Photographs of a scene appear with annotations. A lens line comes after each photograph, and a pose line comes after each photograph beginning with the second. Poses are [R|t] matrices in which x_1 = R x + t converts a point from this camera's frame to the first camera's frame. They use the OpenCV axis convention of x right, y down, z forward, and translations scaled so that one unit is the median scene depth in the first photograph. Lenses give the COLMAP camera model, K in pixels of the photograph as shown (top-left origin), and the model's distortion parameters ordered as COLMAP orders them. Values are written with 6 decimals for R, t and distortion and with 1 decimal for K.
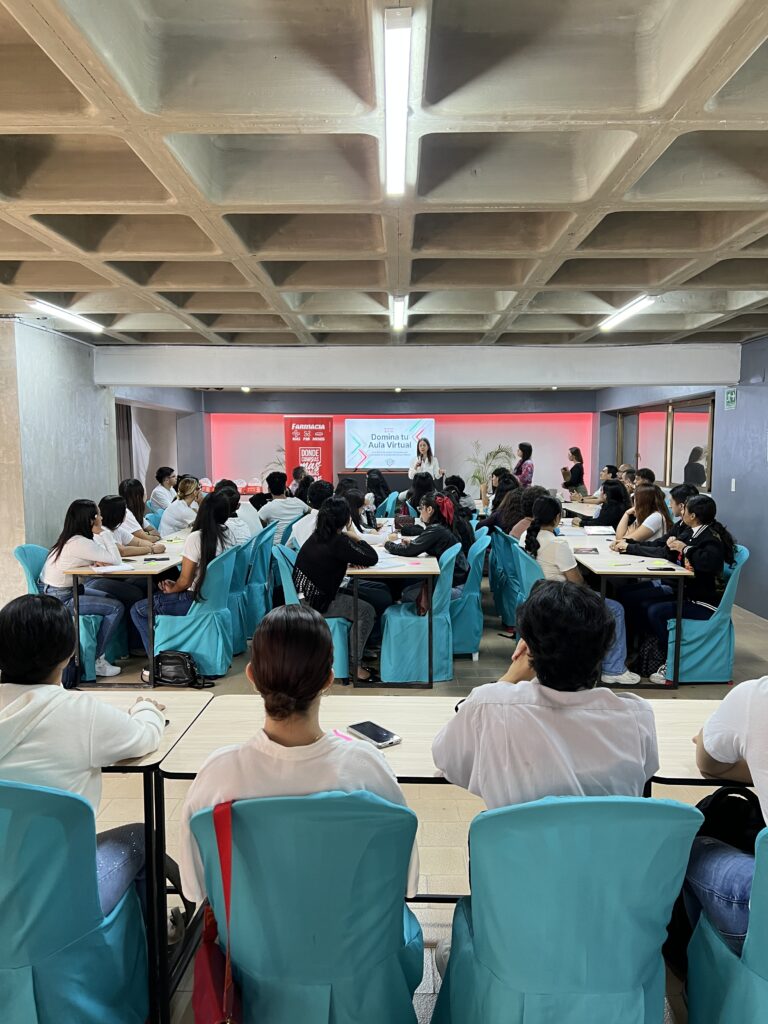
lens RADIAL K [[771.0, 0, 389.3], [0, 771.0, 536.3], [0, 0, 1]] dist [0.065478, -0.073396]
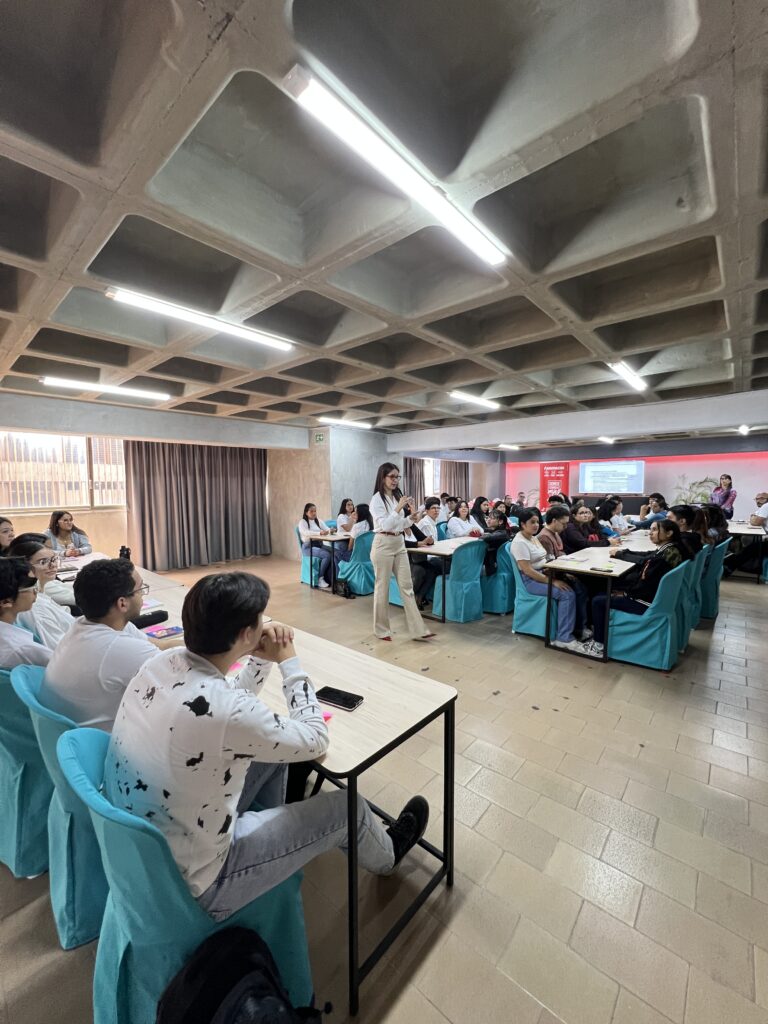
lens RADIAL K [[411.8, 0, 383.0], [0, 411.8, 514.6], [0, 0, 1]] dist [0.001641, 0.000366]
pose [[0.758747, 0.040408, -0.650131, 0.434482], [-0.064530, 0.997827, -0.013293, -0.013114], [0.648182, 0.052039, 0.759705, 0.191693]]
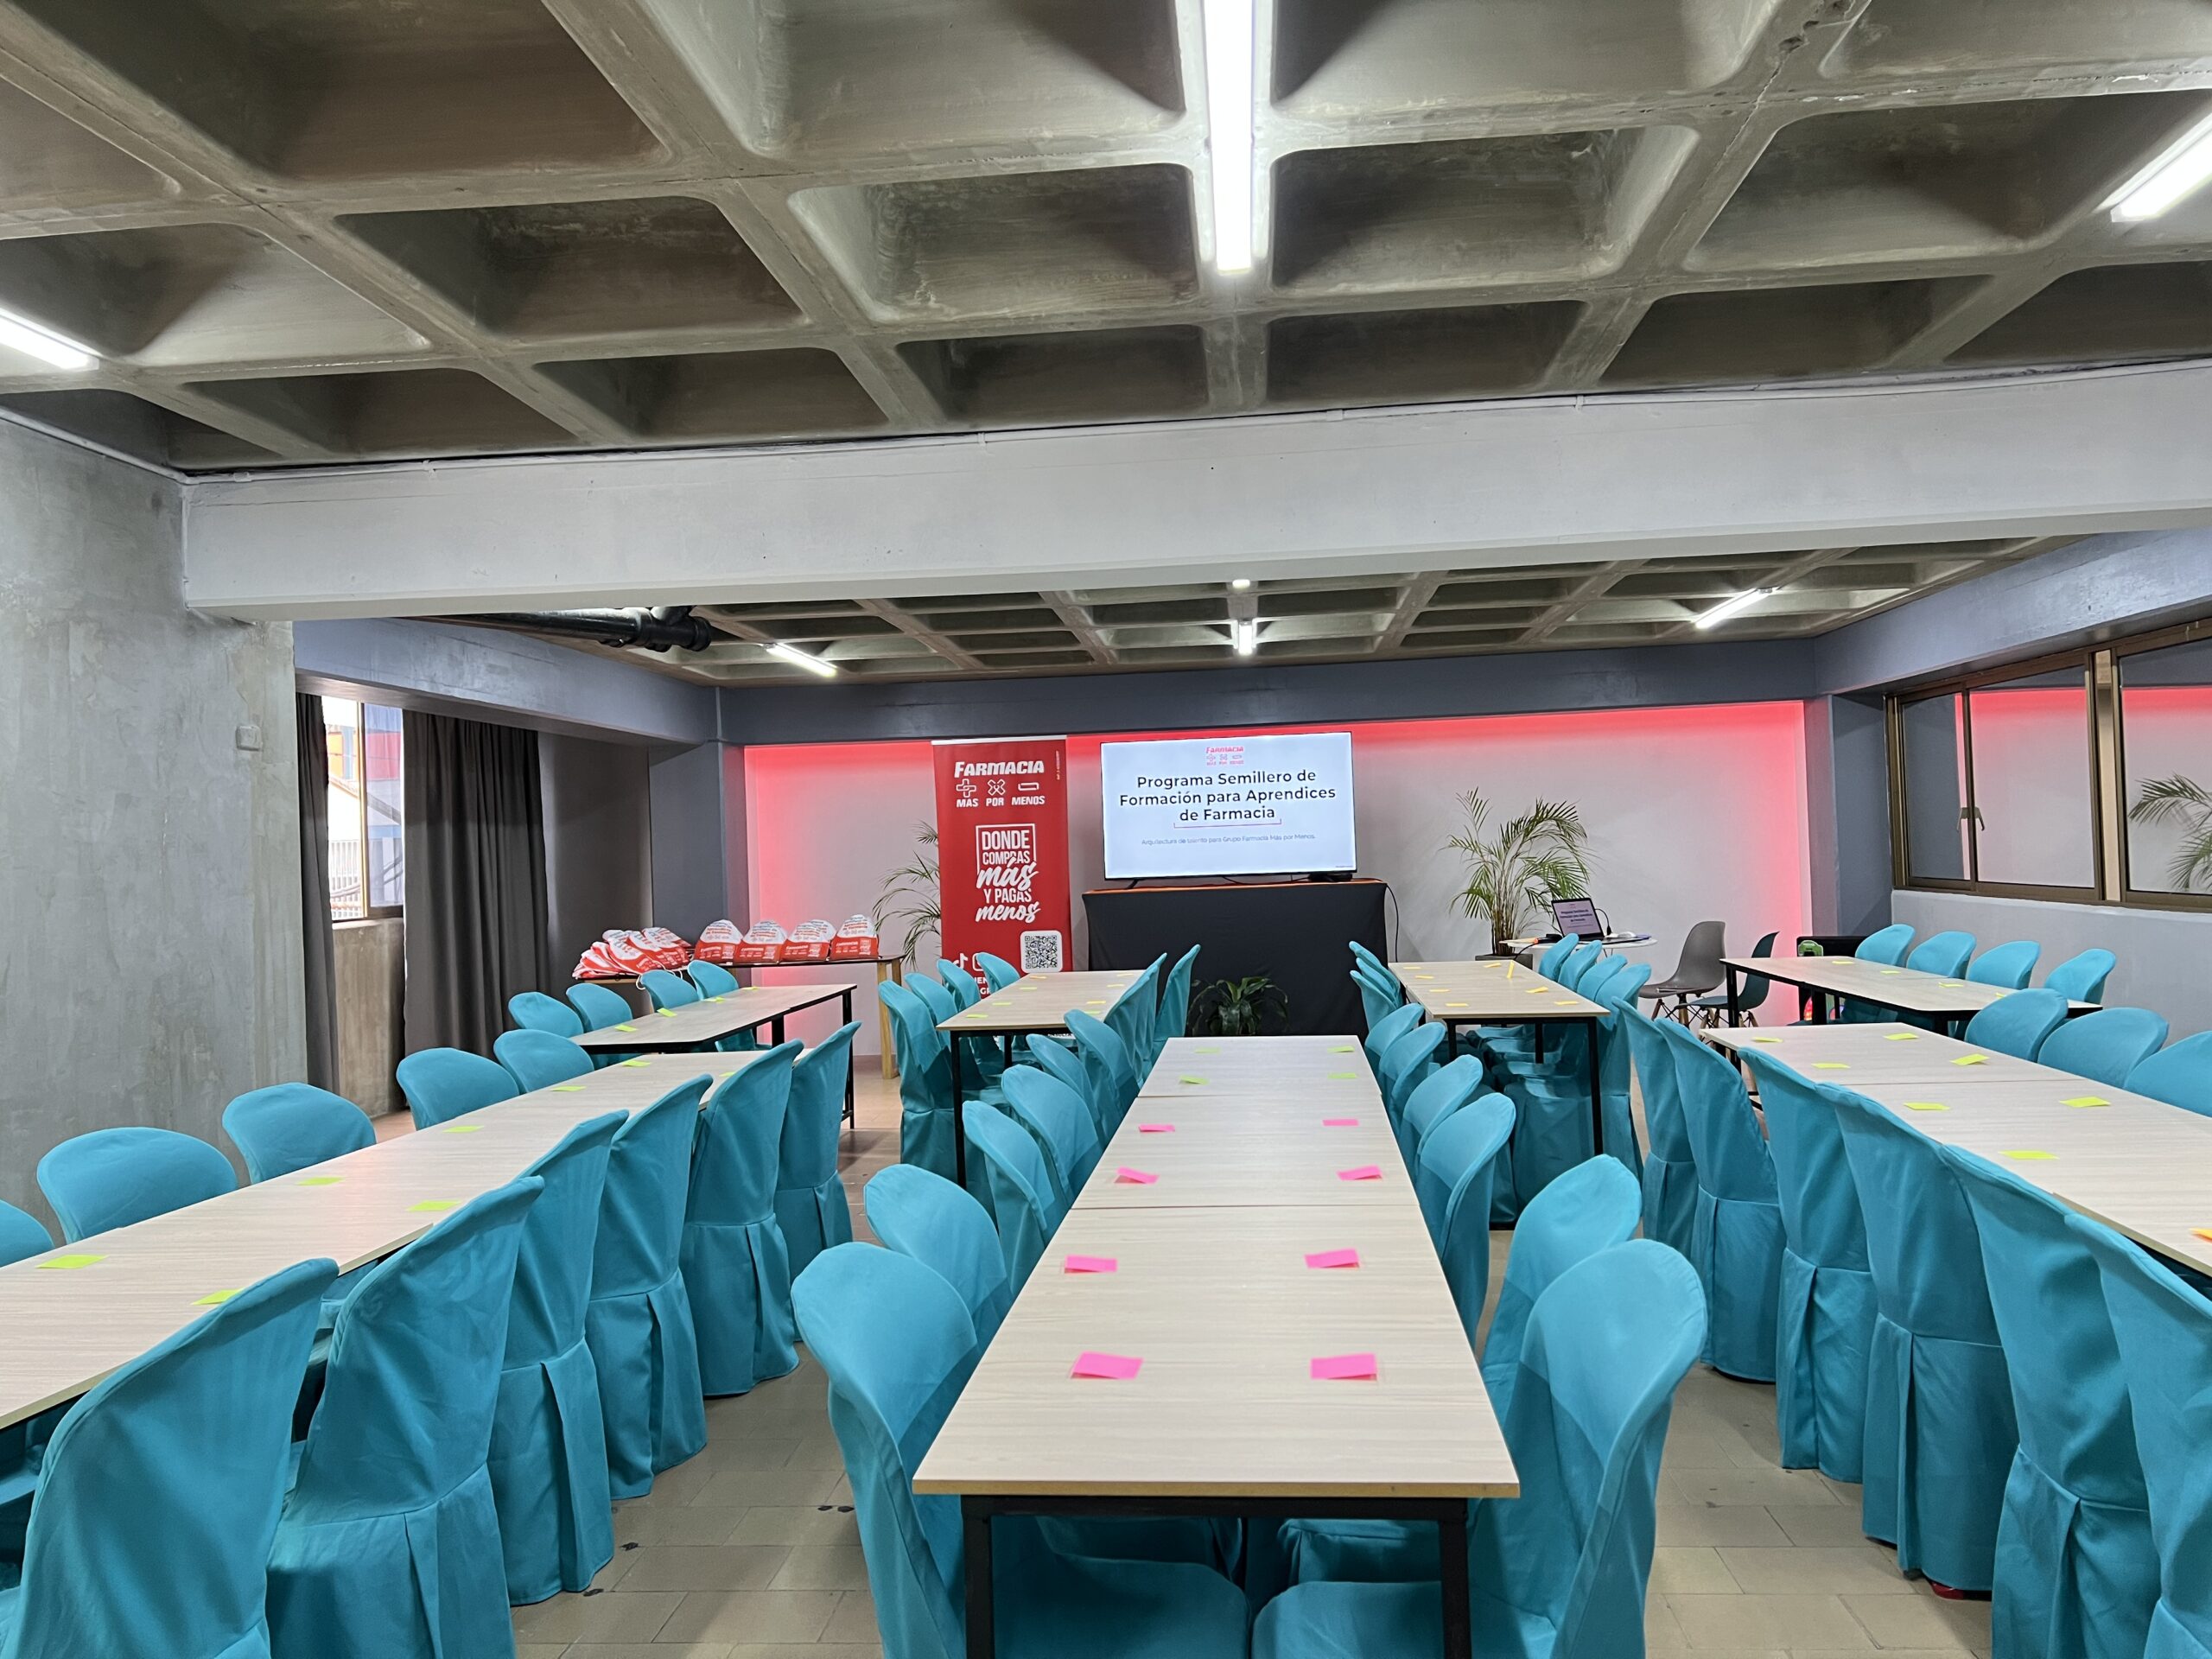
lens RADIAL K [[1665.6, 0, 1107.7], [0, 1665.6, 834.6], [0, 0, 1]] dist [0.065478, -0.073396]
pose [[0.996492, -0.035914, -0.075589, 0.006174], [0.026562, 0.992264, -0.121274, -0.035267], [0.079360, 0.118841, 0.989737, 0.529491]]
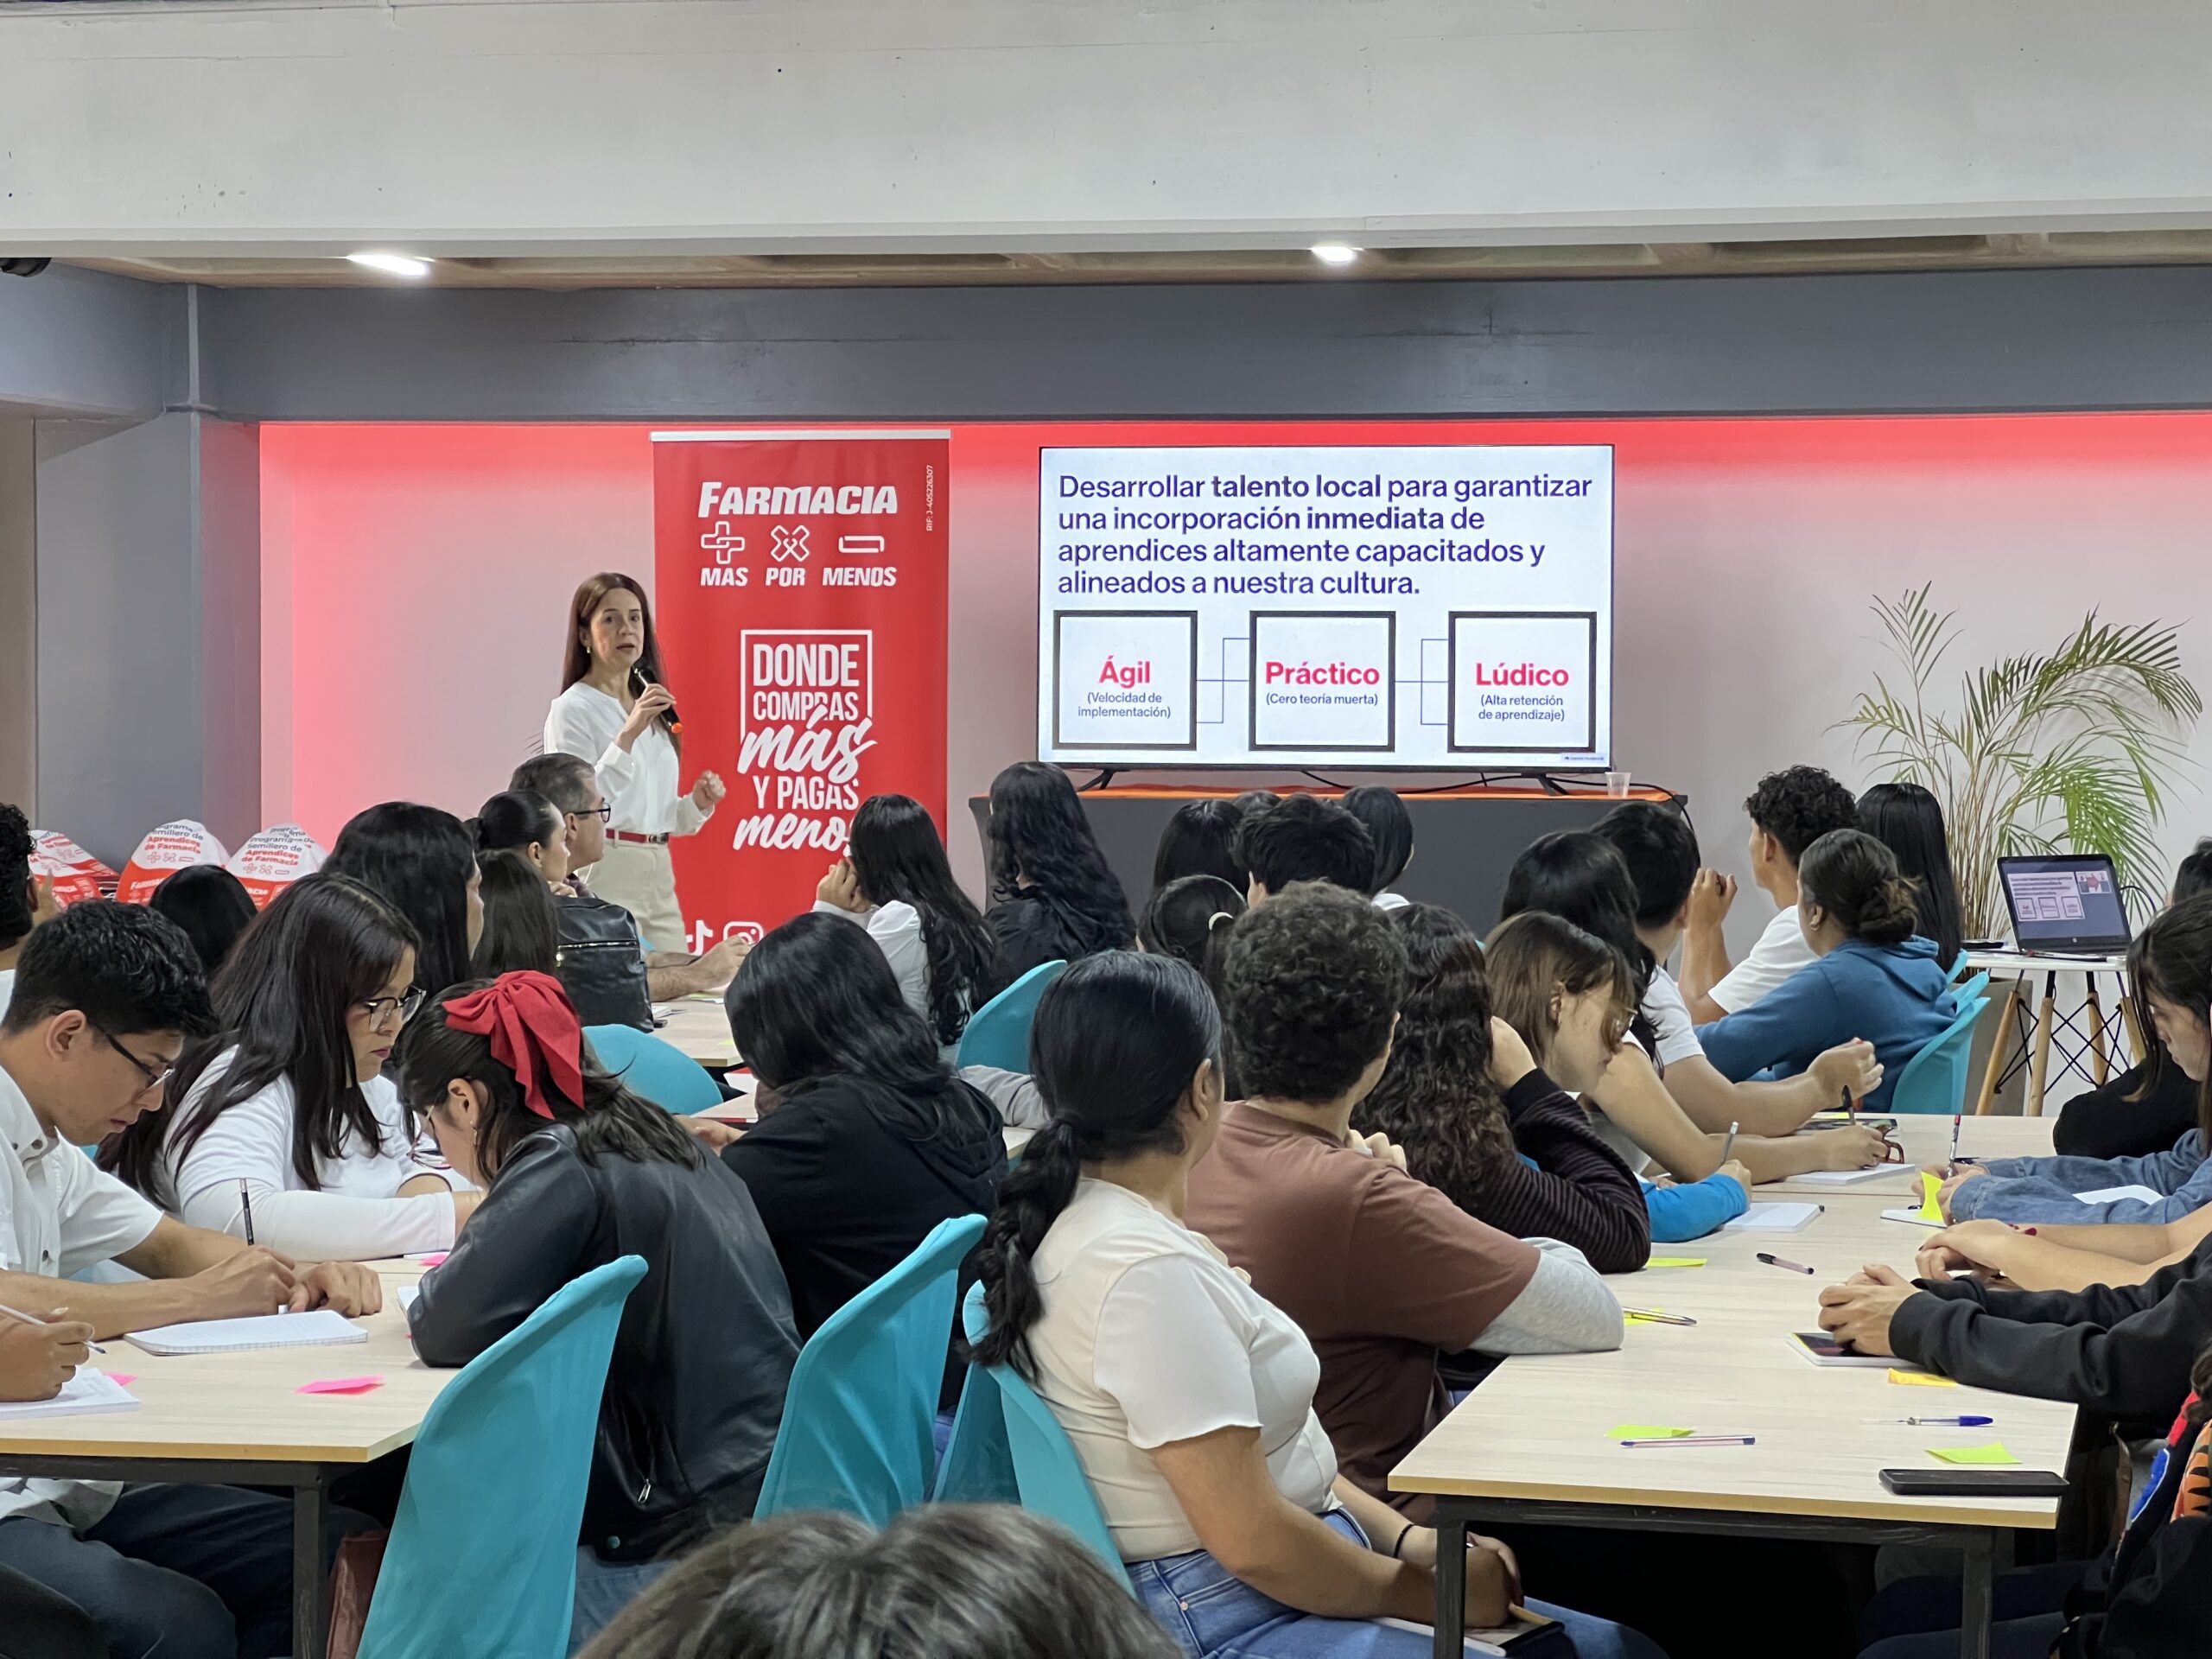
lens RADIAL K [[5024.0, 0, 1102.6], [0, 5024.0, 824.1], [0, 0, 1]] dist [0.053115, 0.000000]
pose [[0.981601, 0.009395, -0.190714, 0.330133], [-0.024034, 0.996925, -0.074591, -0.004335], [0.189427, 0.077803, 0.978808, 0.044195]]
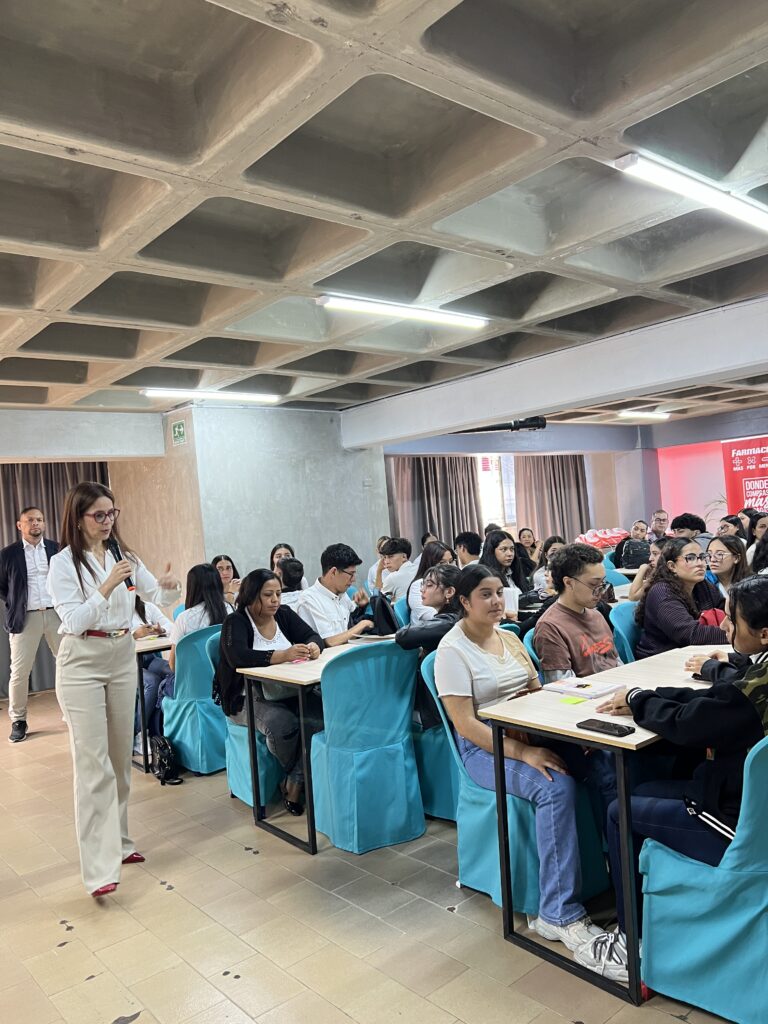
lens RADIAL K [[771.0, 0, 390.7], [0, 771.0, 529.2], [0, 0, 1]] dist [0.065478, -0.073396]
pose [[0.659431, -0.044634, -0.750439, 0.515809], [-0.002219, 0.998116, -0.061314, -0.036813], [0.751762, 0.042097, 0.658089, 0.492396]]
